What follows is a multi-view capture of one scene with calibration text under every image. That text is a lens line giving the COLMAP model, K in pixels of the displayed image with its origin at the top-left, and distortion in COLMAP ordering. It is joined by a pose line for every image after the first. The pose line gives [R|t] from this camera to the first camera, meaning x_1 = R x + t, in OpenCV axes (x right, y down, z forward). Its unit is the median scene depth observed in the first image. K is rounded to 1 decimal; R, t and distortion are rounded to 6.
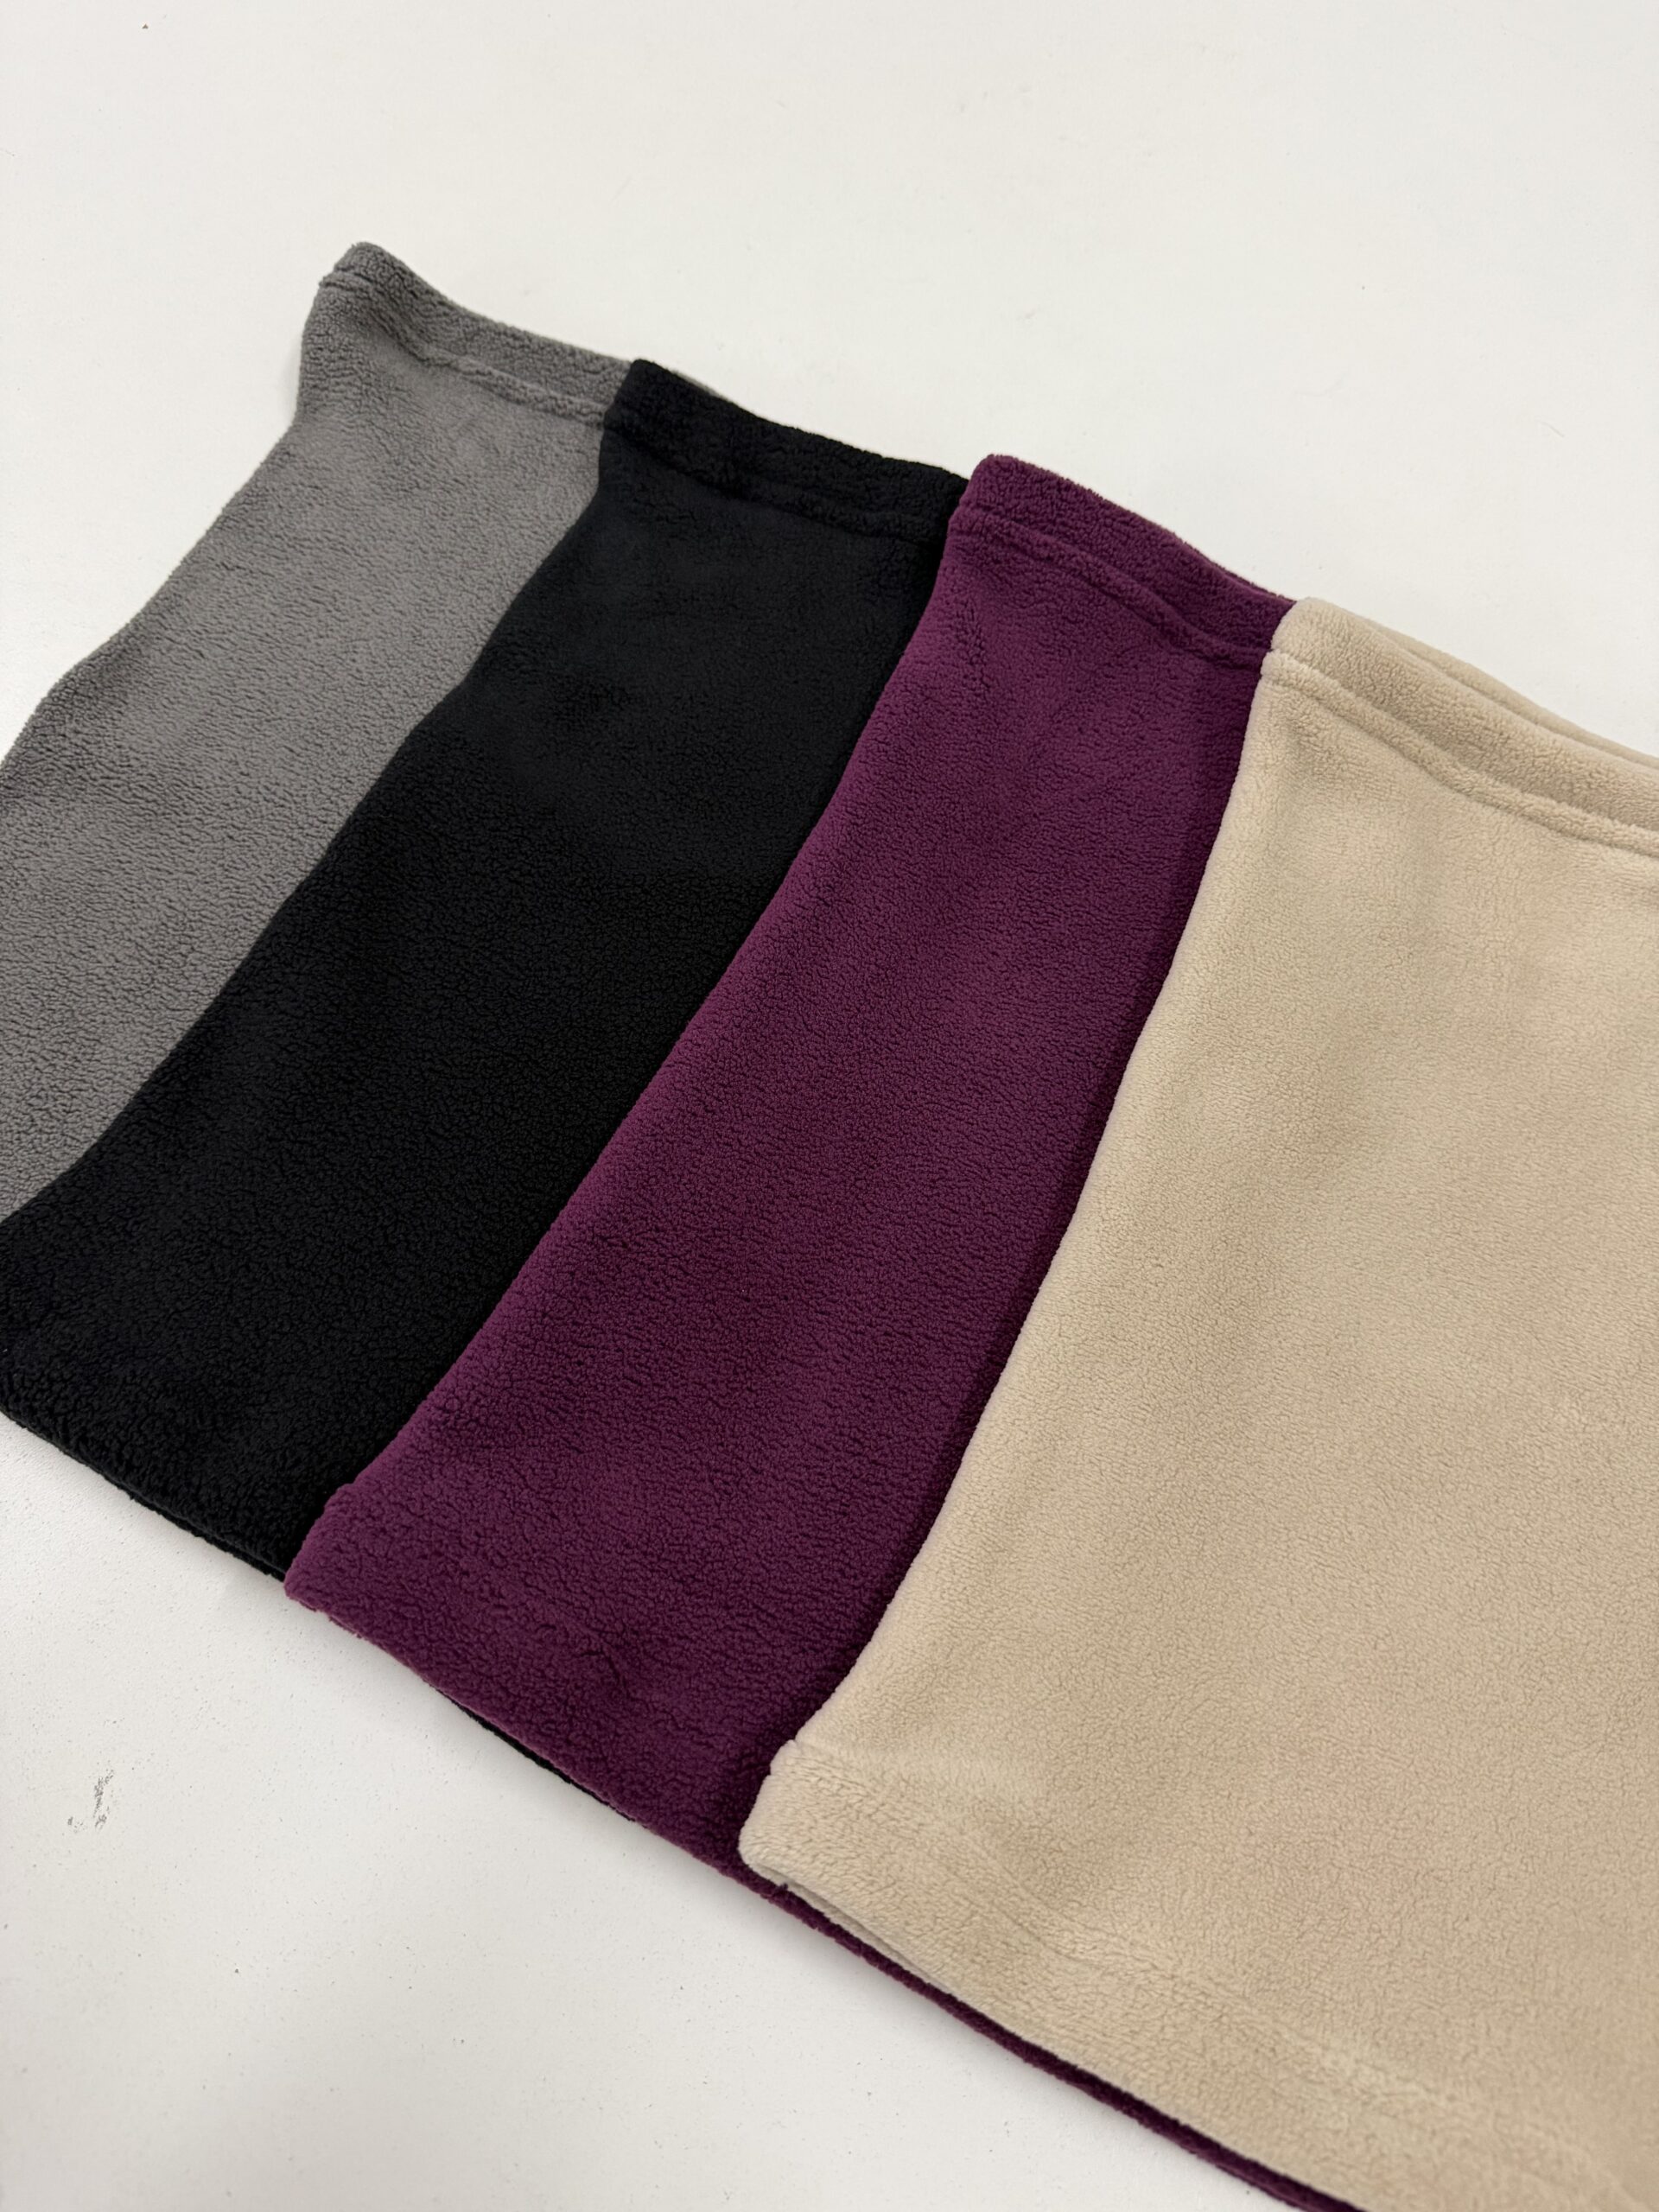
lens RADIAL K [[1571.4, 0, 829.5], [0, 1571.4, 1106.0], [0, 0, 1]] dist [0.094680, -0.297413]
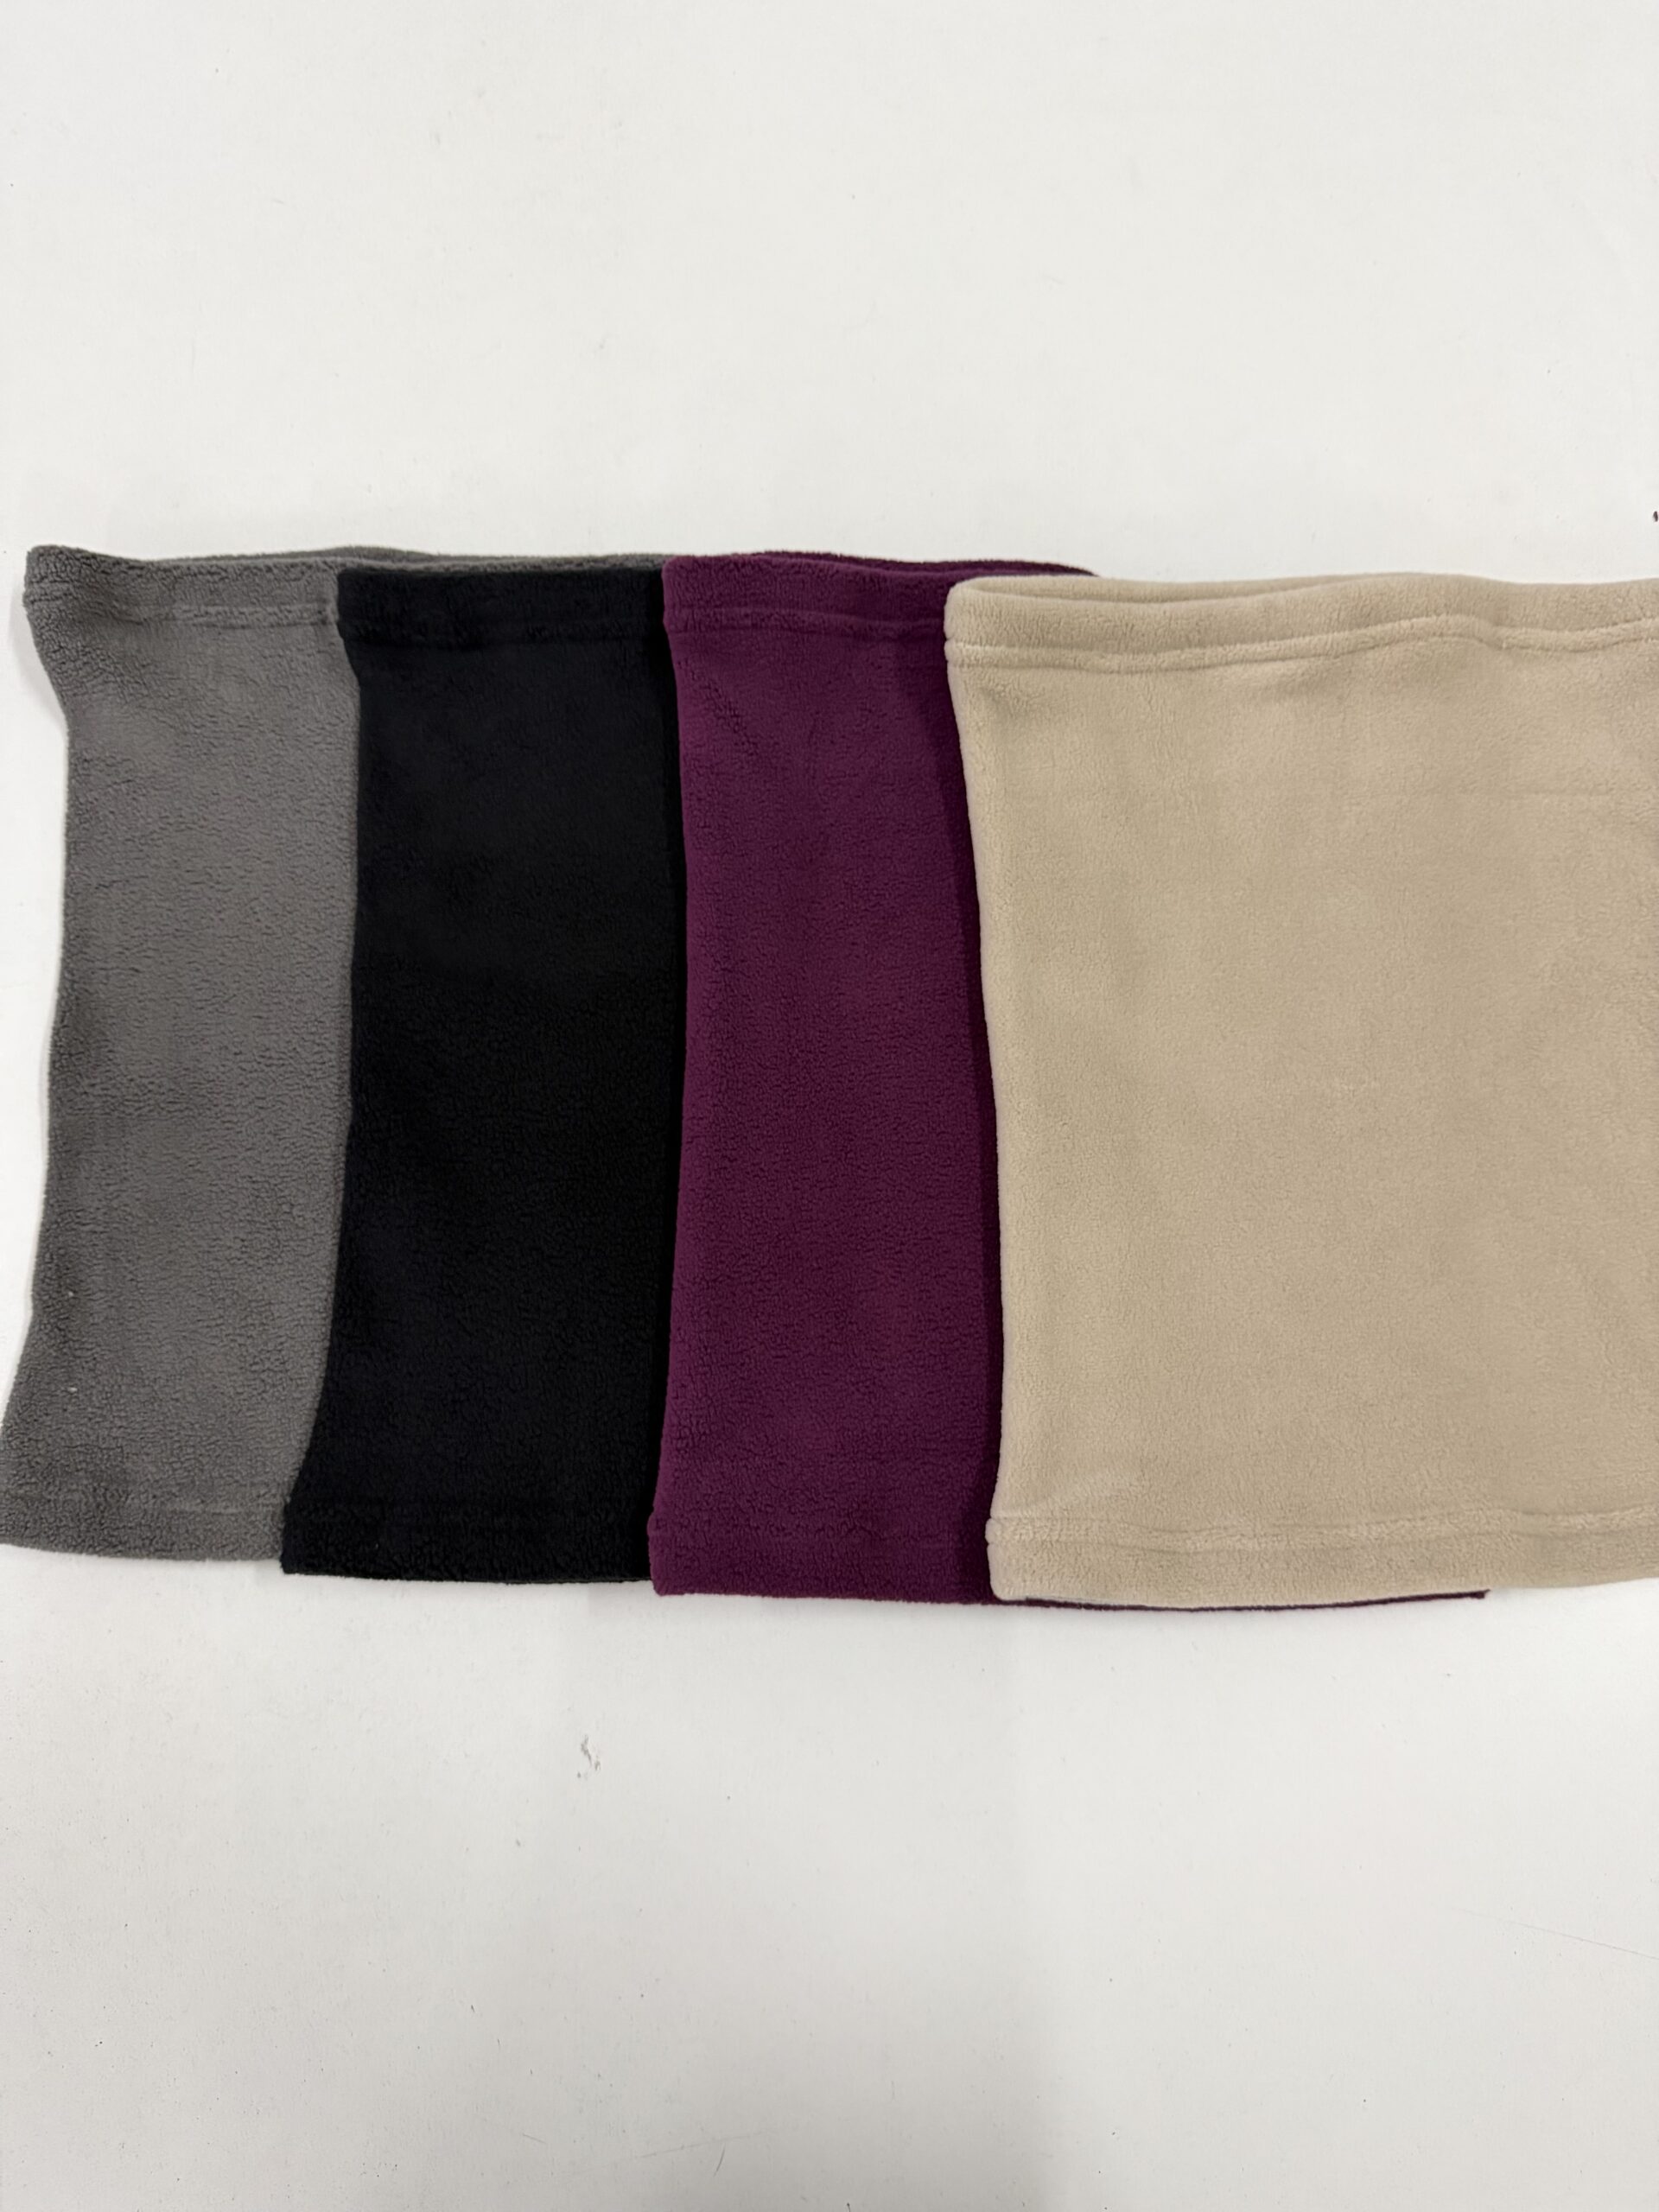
lens RADIAL K [[1571.4, 0, 829.5], [0, 1571.4, 1106.0], [0, 0, 1]] dist [0.094680, -0.297413]
pose [[0.889948, -0.449224, 0.078682, -0.080100], [0.410799, 0.864535, 0.289524, -0.368349], [-0.198085, -0.225338, 0.953931, -0.300350]]
